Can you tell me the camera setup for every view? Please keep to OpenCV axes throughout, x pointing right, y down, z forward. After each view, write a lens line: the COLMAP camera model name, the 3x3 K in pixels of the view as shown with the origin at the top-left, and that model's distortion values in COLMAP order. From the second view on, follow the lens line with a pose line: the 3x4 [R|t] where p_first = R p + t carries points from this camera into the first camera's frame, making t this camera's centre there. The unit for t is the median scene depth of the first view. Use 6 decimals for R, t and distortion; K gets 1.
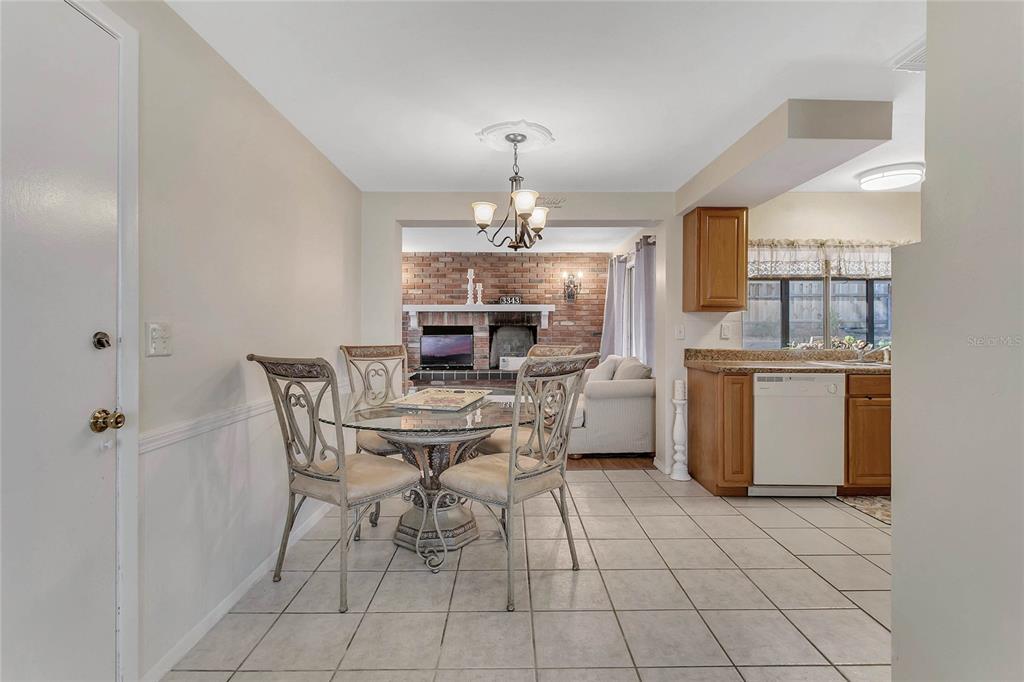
lens RADIAL K [[490.9, 0, 512.0], [0, 490.9, 331.8], [0, 0, 1]] dist [-0.004433, 0.002300]
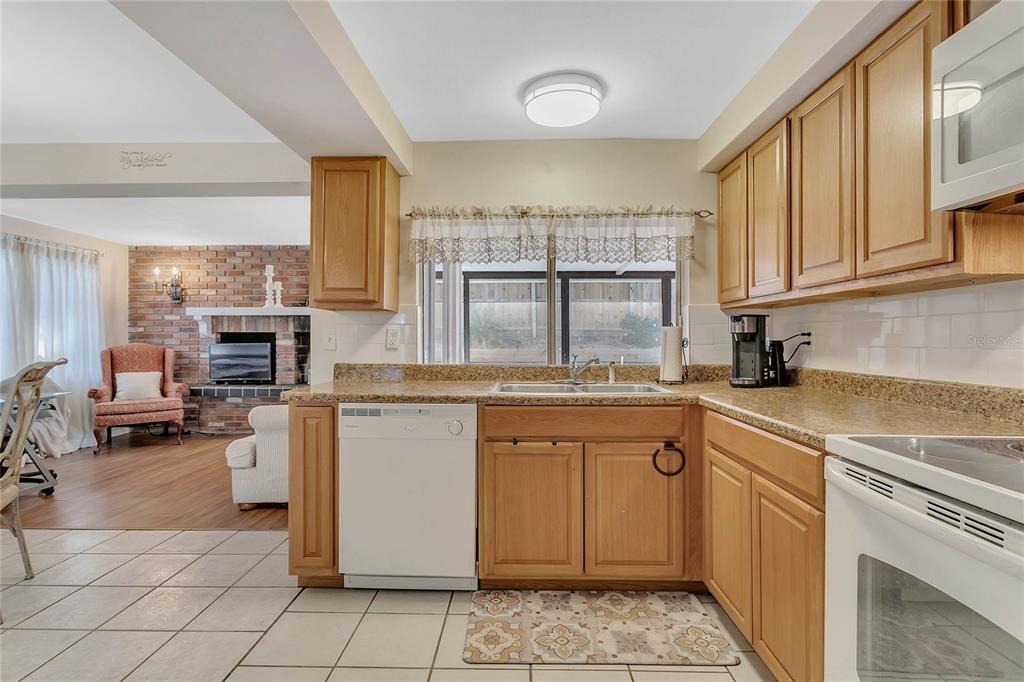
lens RADIAL K [[490.9, 0, 512.3], [0, 490.9, 341.7], [0, 0, 1]] dist [-0.004433, 0.002300]
pose [[0.999601, 0.000011, -0.028234, 0.353019], [0.000113, 0.999990, 0.004413, 0.000195], [0.028234, -0.004415, 0.999592, 0.168650]]
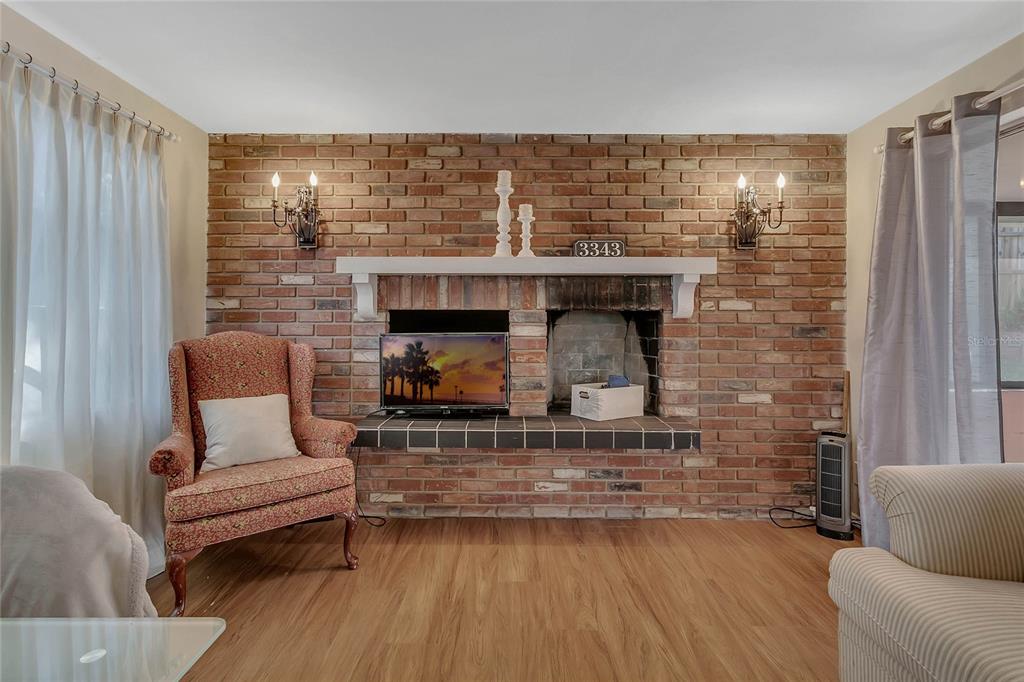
lens RADIAL K [[490.9, 0, 499.0], [0, 490.9, 318.3], [0, 0, 1]] dist [-0.004433, 0.002300]
pose [[0.999836, 0.003033, -0.017872, -0.080364], [-0.003179, 0.999962, -0.008094, -0.001978], [0.017847, 0.008150, 0.999808, 0.586685]]
